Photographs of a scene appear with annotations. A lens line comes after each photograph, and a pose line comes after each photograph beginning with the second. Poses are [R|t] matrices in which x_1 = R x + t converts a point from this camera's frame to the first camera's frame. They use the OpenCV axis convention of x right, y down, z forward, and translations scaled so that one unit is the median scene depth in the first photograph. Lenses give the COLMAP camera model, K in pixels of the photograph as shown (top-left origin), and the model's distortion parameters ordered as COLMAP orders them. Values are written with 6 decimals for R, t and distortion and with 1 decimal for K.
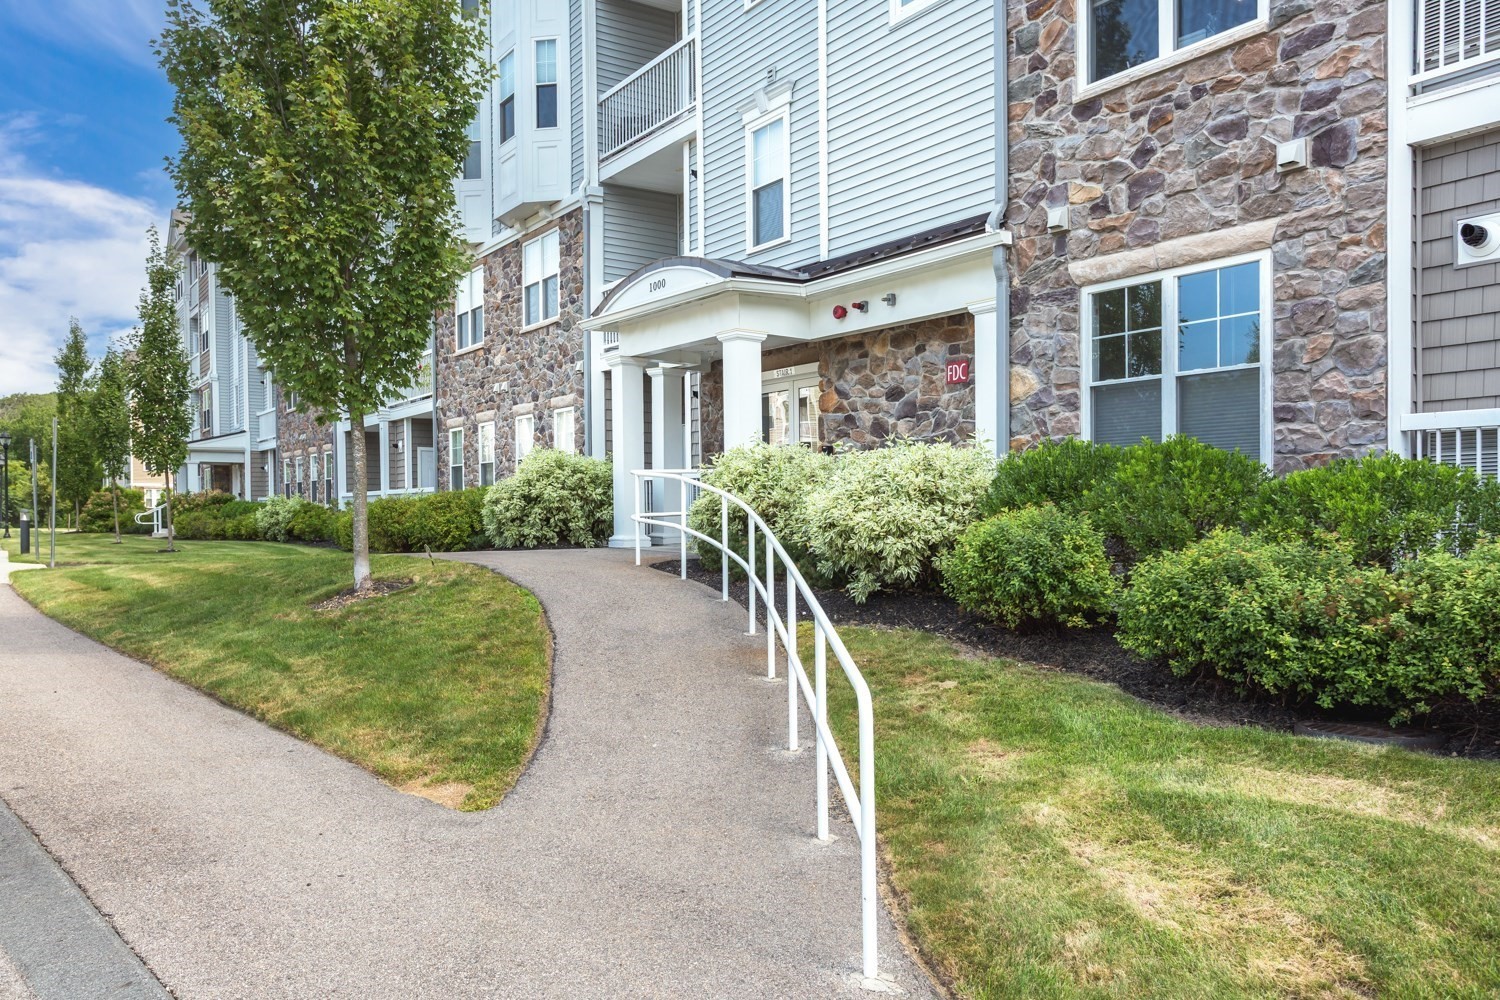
lens RADIAL K [[1159.0, 0, 750.4], [0, 1159.0, 507.1], [0, 0, 1]] dist [-0.000915, 0.001106]
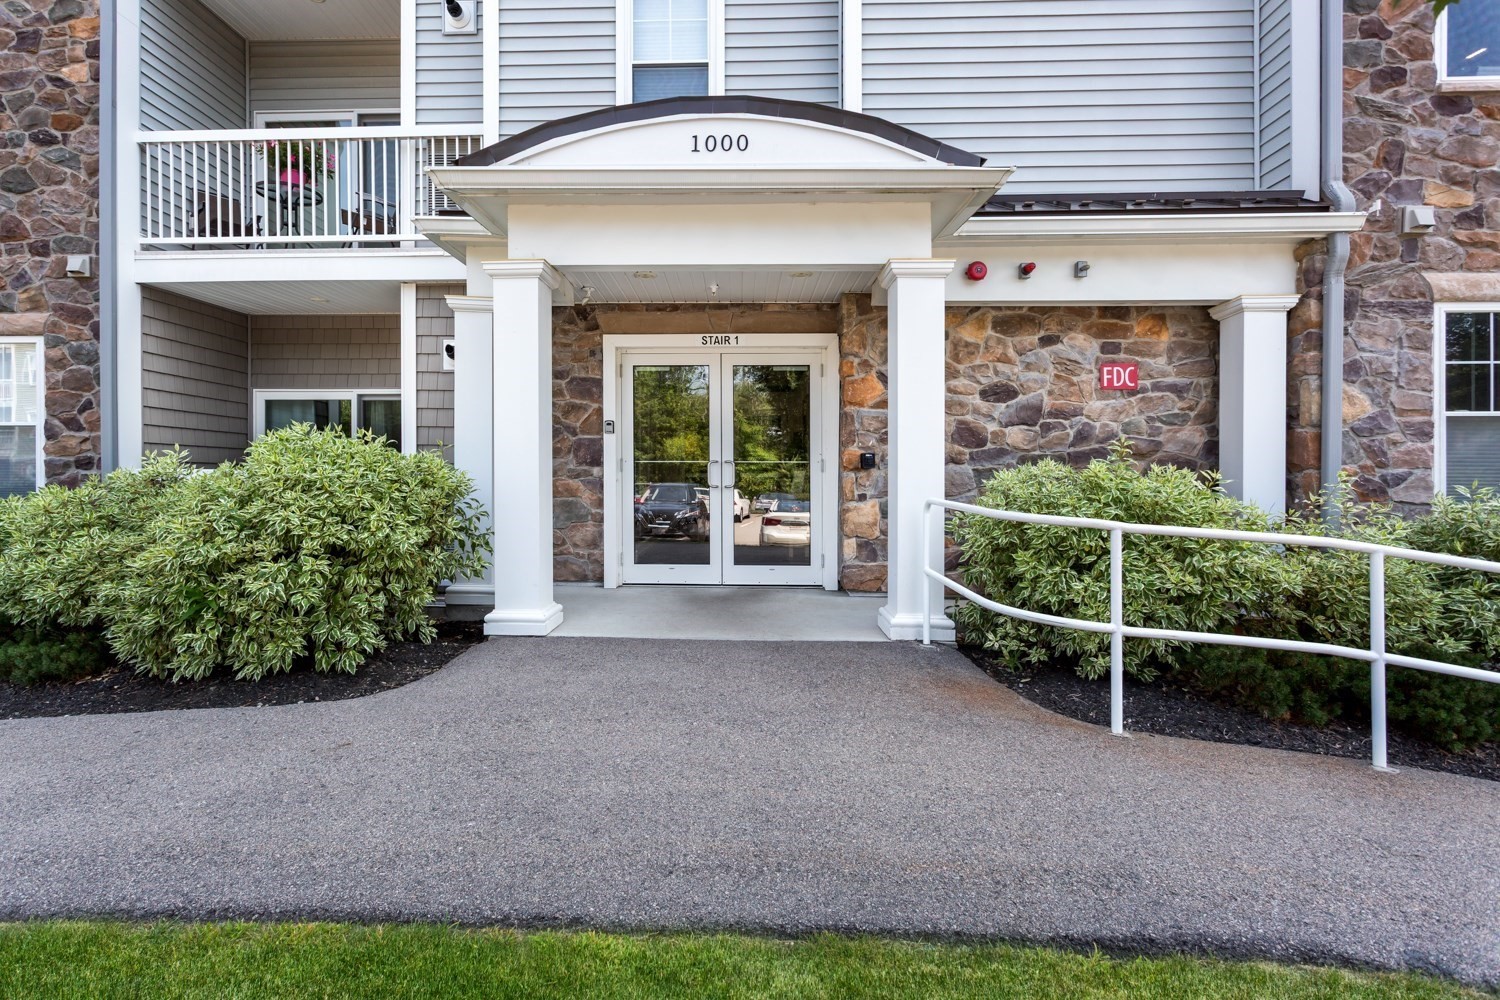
lens RADIAL K [[765.6, 0, 746.3], [0, 765.6, 492.9], [0, 0, 1]] dist [0.001130, 0.000243]
pose [[0.597411, 0.002680, 0.801931, -0.484769], [-0.012839, 0.999898, 0.006222, -0.039815], [-0.801832, -0.014013, 0.597385, 1.038233]]
